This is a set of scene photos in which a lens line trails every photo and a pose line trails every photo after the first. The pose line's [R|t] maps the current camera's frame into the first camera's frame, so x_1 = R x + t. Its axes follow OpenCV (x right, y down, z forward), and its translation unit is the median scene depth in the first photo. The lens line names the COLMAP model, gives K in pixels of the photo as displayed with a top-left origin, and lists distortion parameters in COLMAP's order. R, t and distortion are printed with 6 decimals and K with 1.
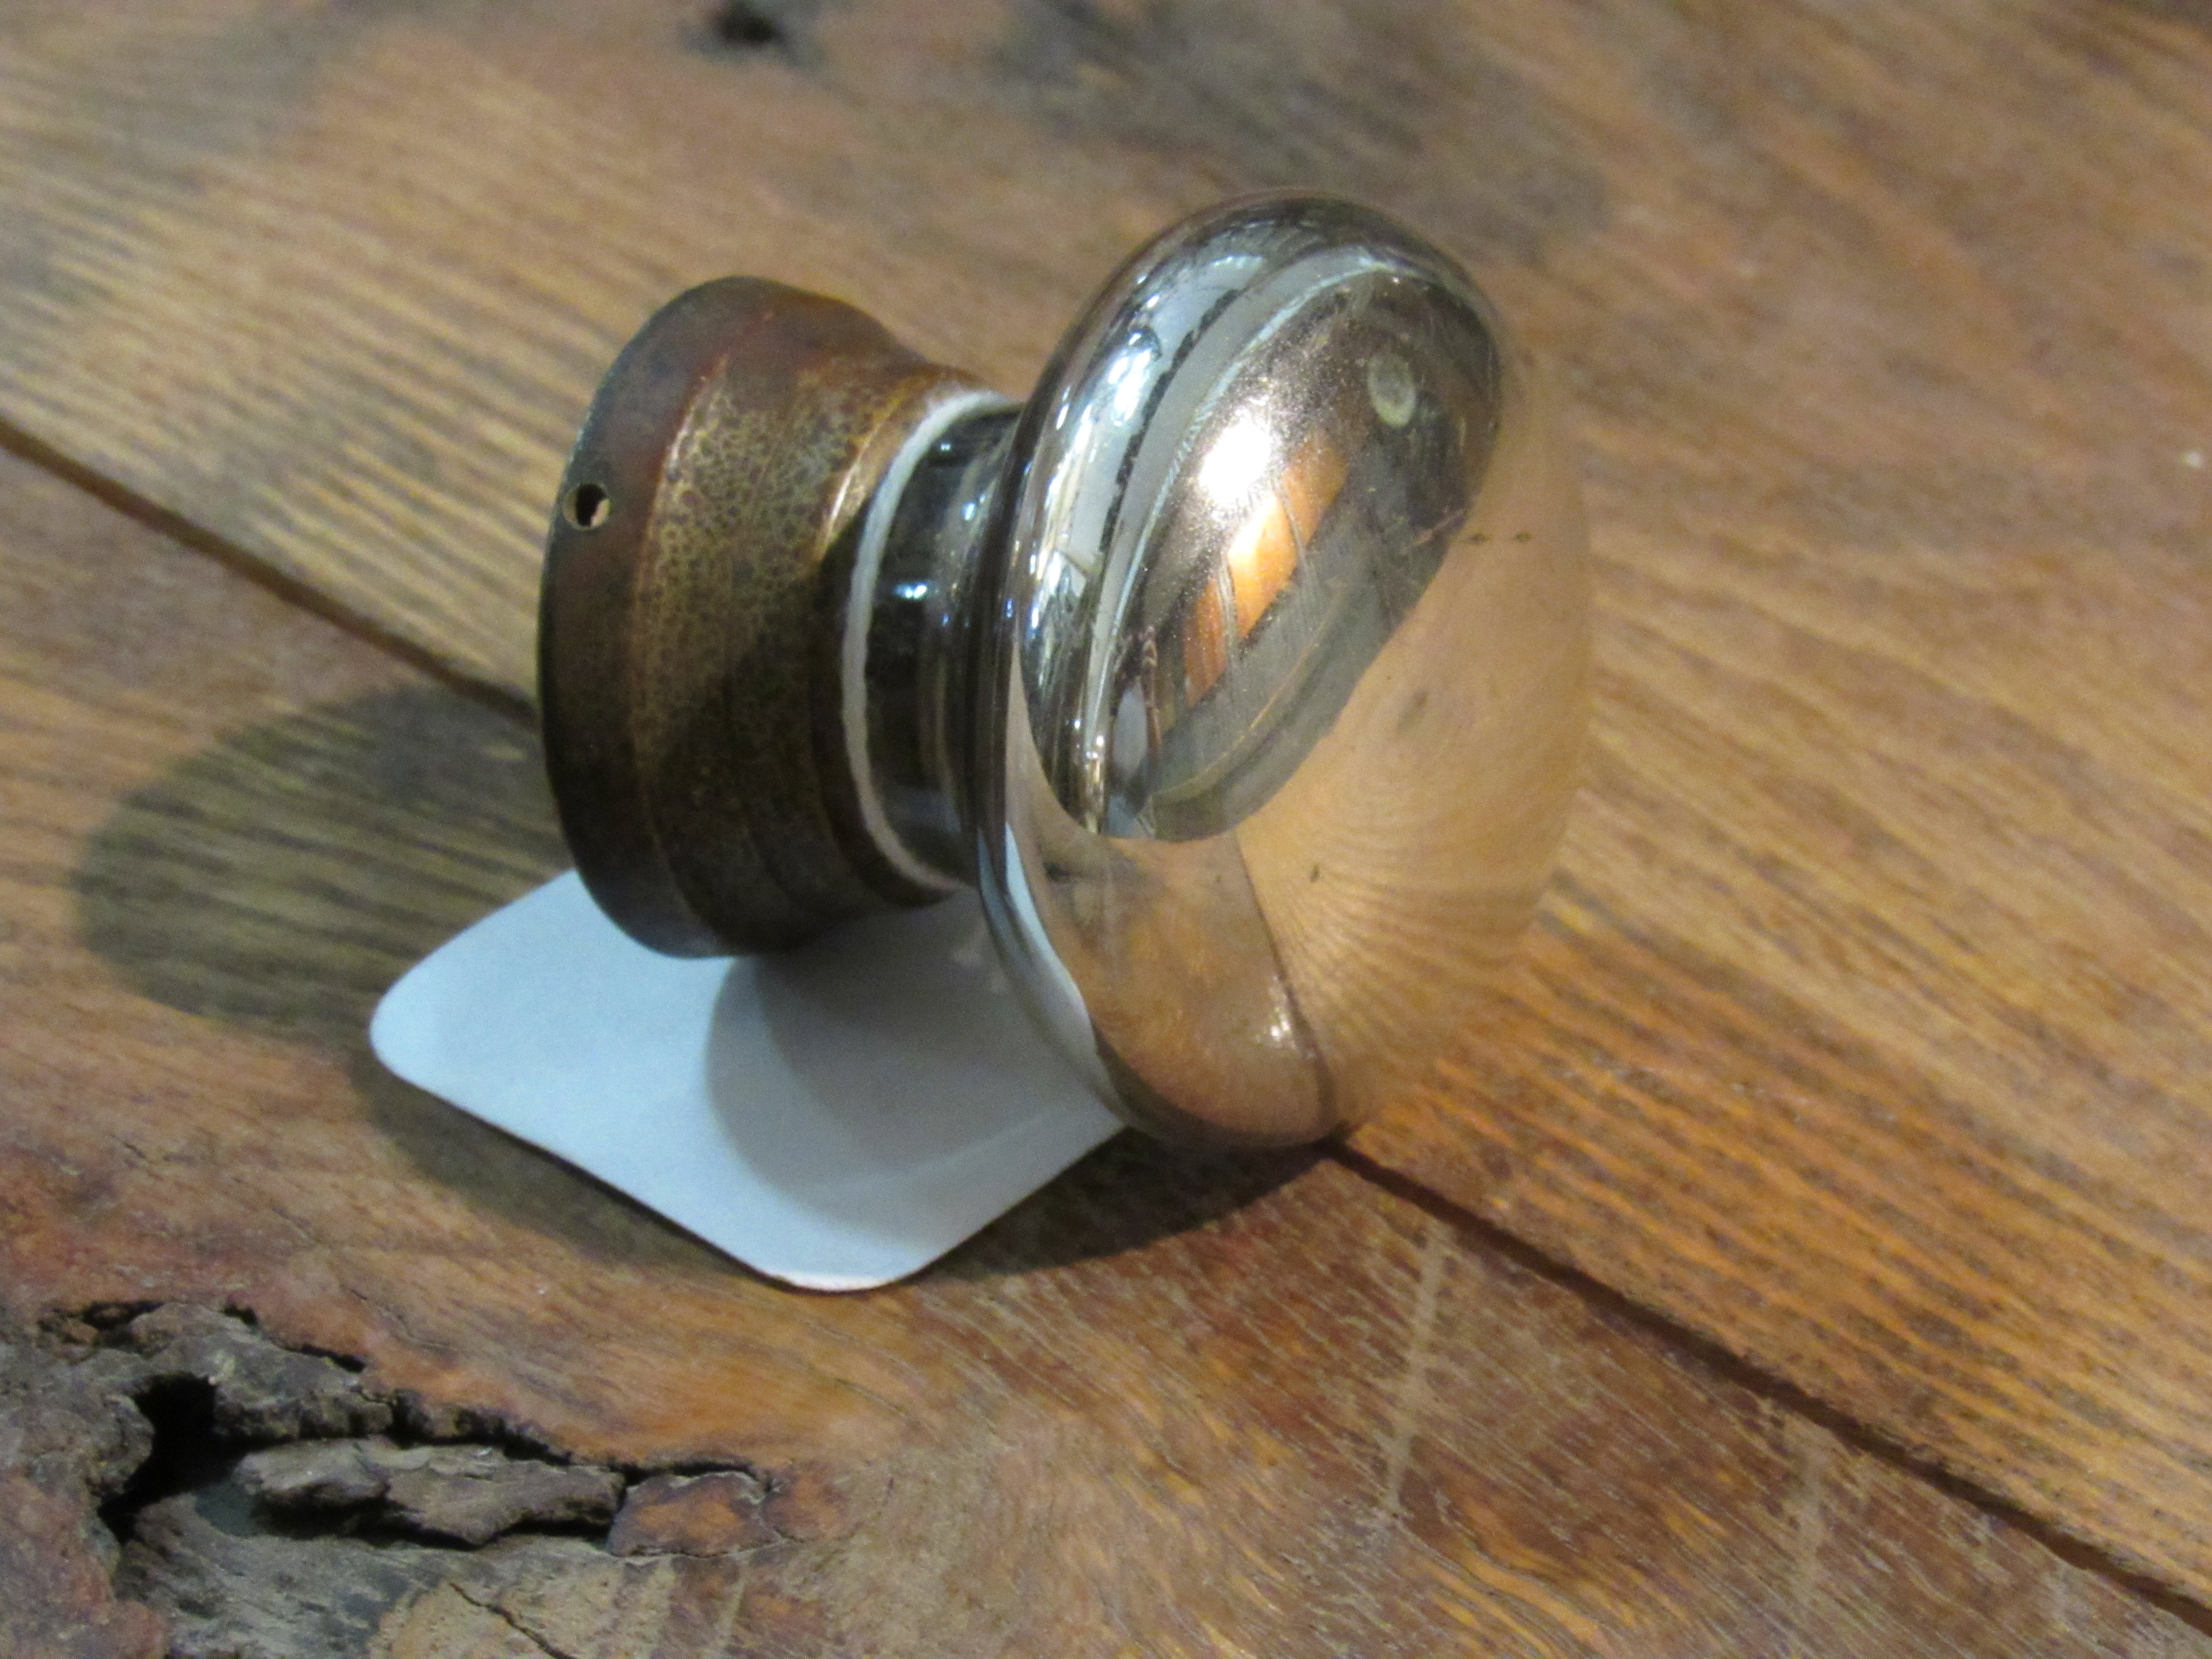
lens RADIAL K [[7866.1, 0, 1196.2], [0, 7866.1, 828.9], [0, 0, 1]] dist [-0.085748, -0.398014]
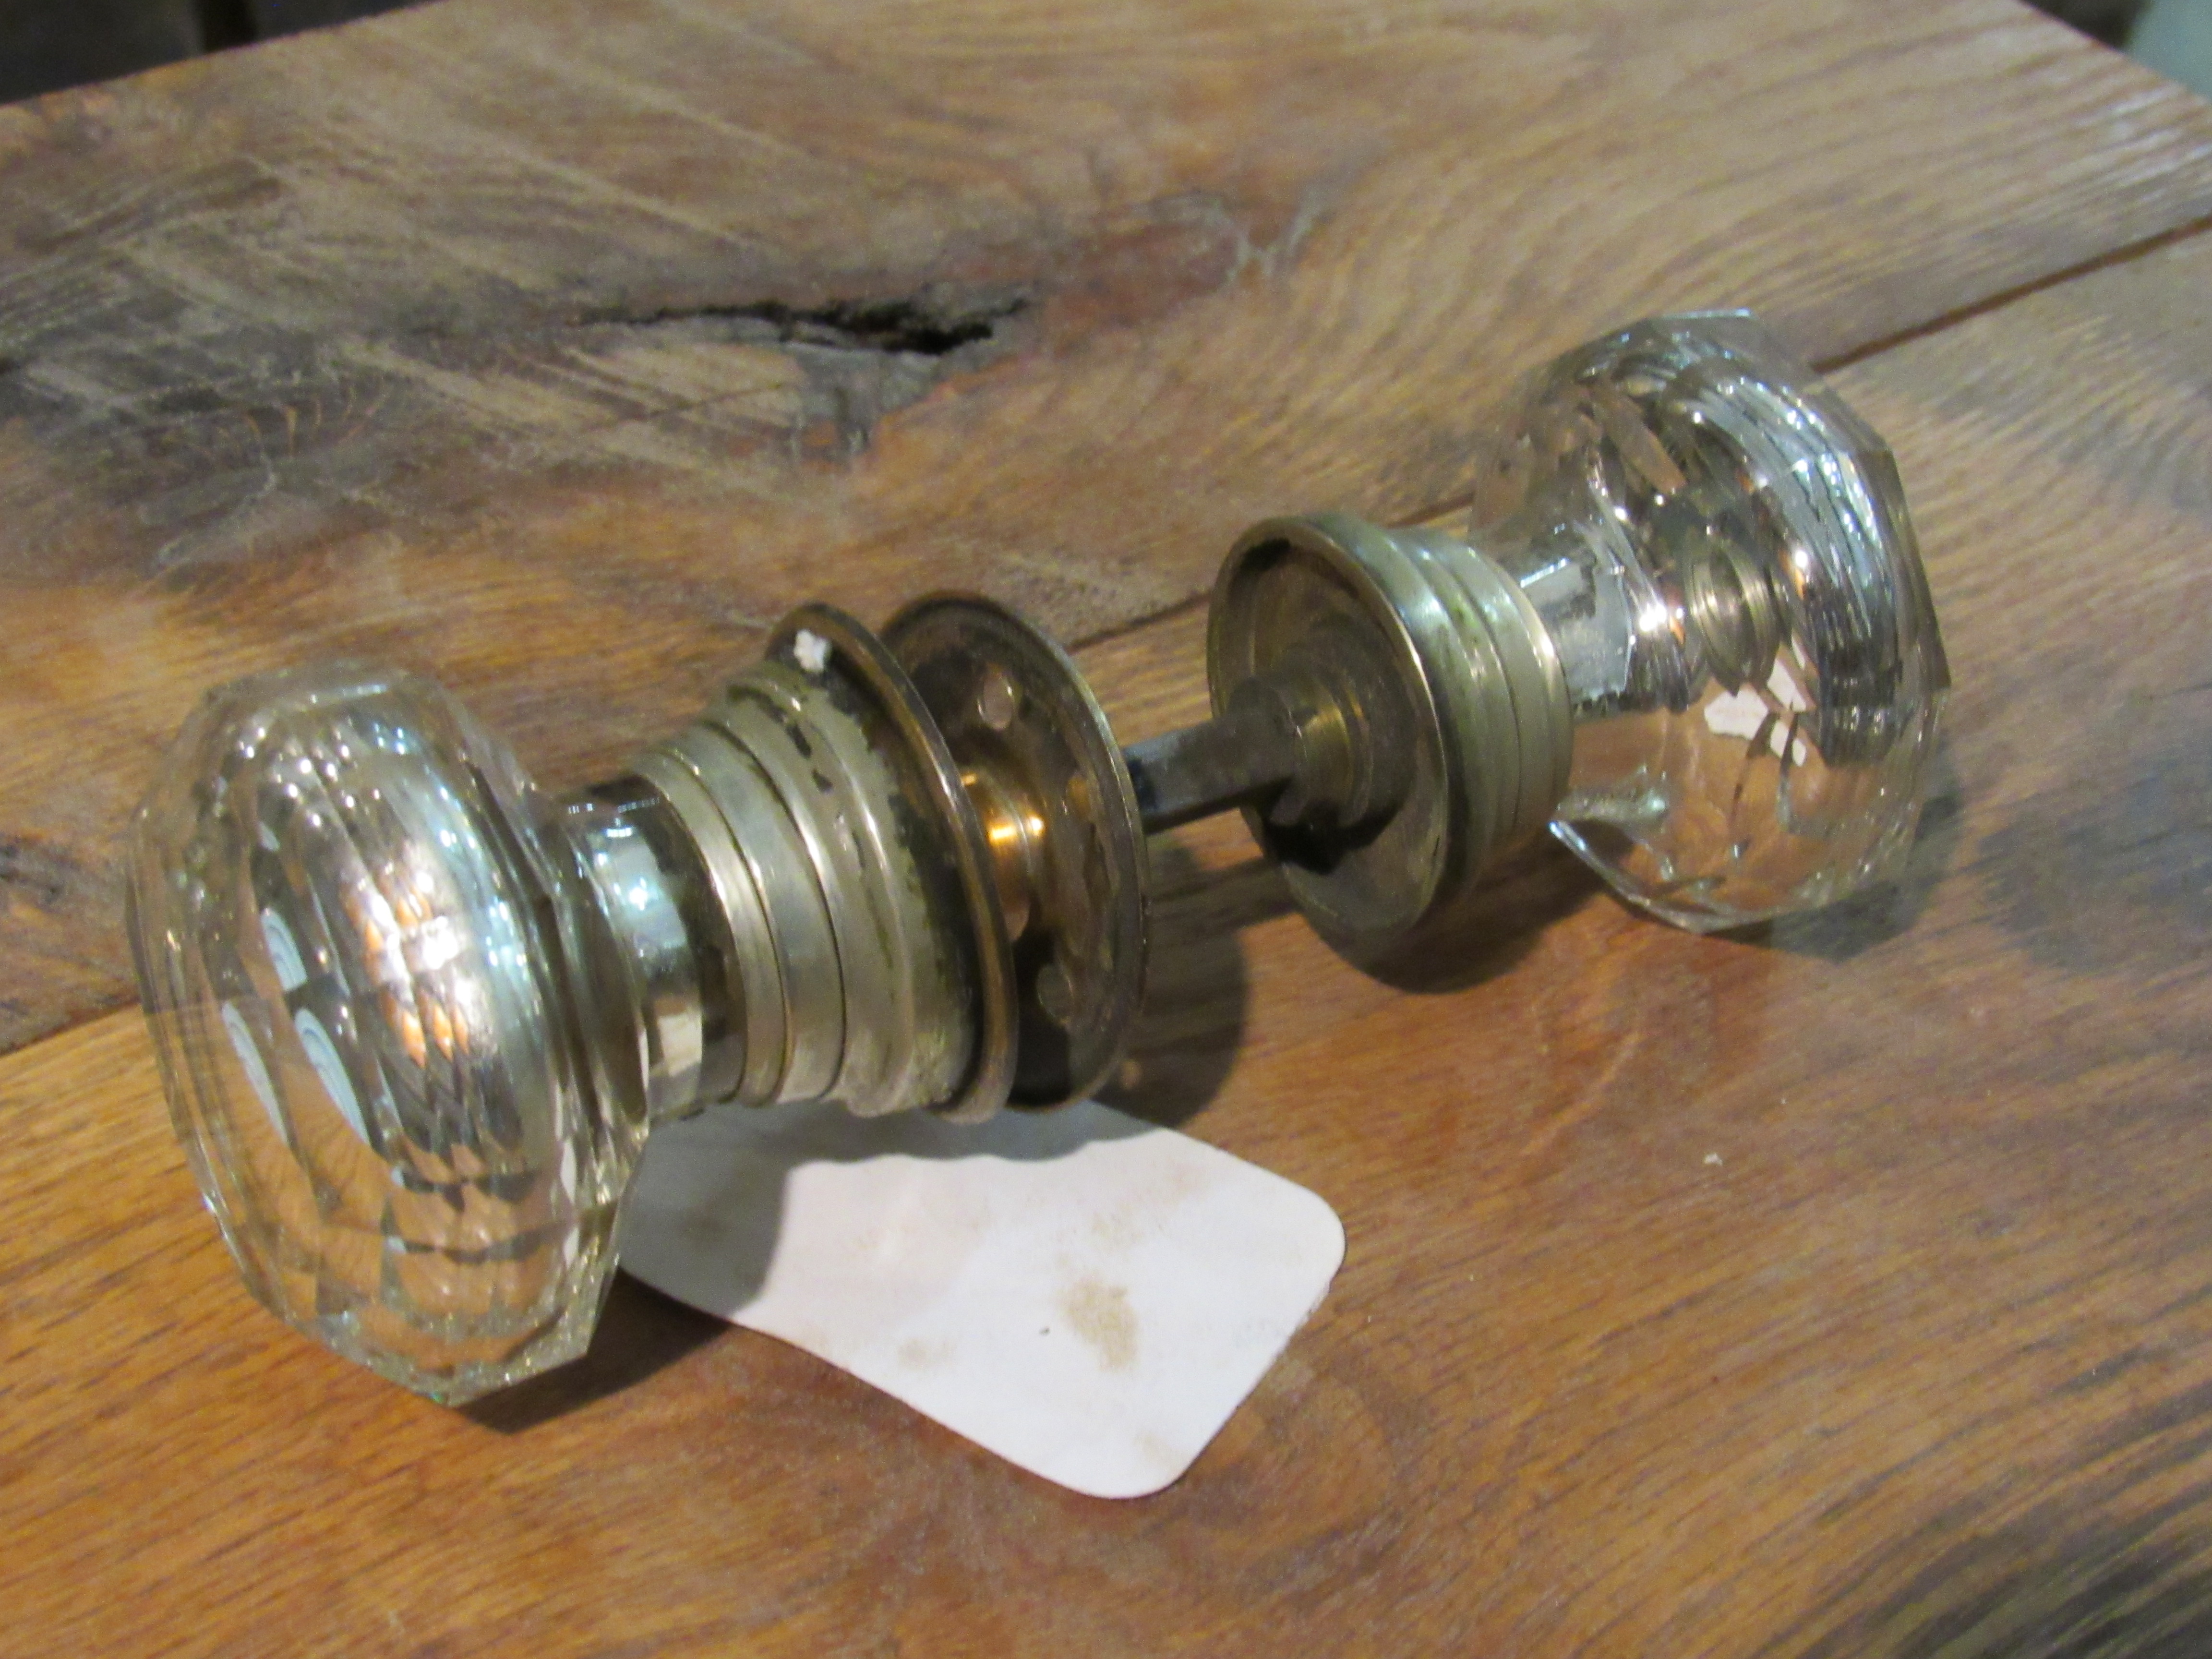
lens RADIAL K [[3710.1, 0, 1106.0], [0, 3710.1, 829.5], [0, 0, 1]] dist [-0.145131, 0.001601]
pose [[-0.213559, 0.567570, -0.795146, 0.727425], [-0.619967, 0.550291, 0.559304, -0.431266], [0.755006, 0.612408, 0.234355, 0.853886]]
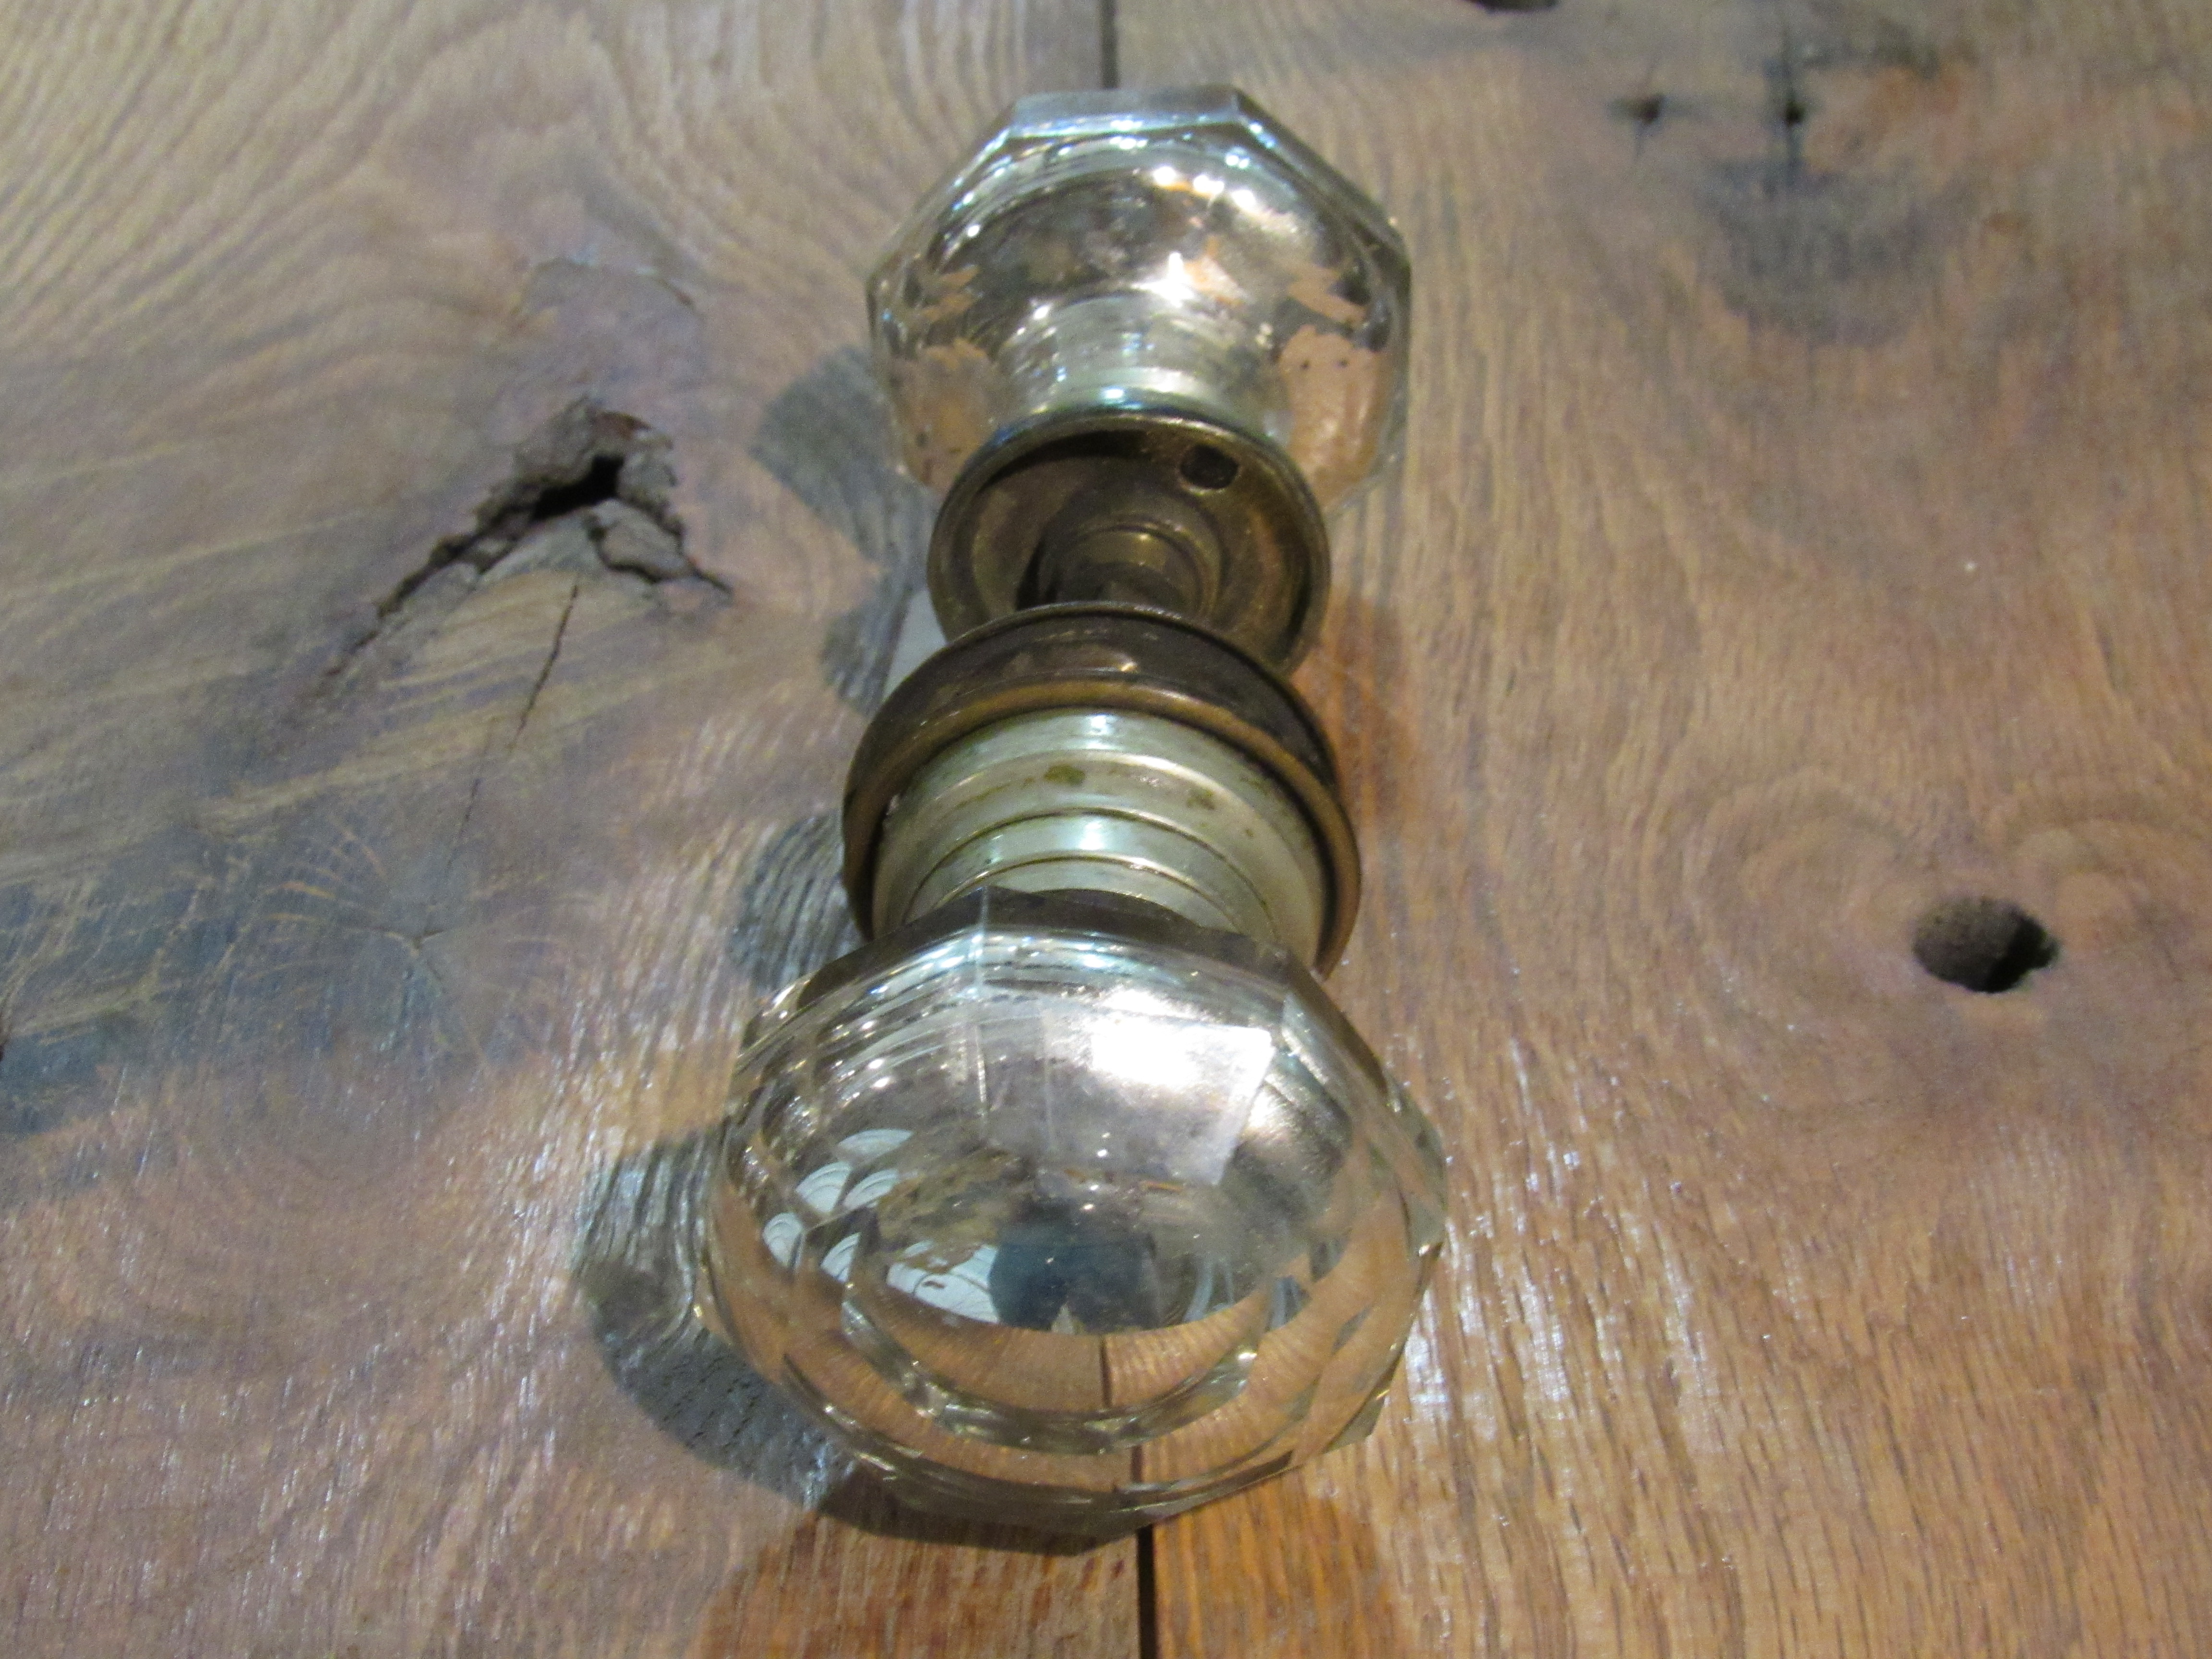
lens RADIAL K [[3710.1, 0, 1106.0], [0, 3710.1, 829.5], [0, 0, 1]] dist [-0.145131, 0.001601]
pose [[0.659513, 0.443939, -0.606597, 0.592024], [-0.407752, 0.889214, 0.207451, -0.098787], [0.631491, 0.110524, 0.767466, 0.324851]]
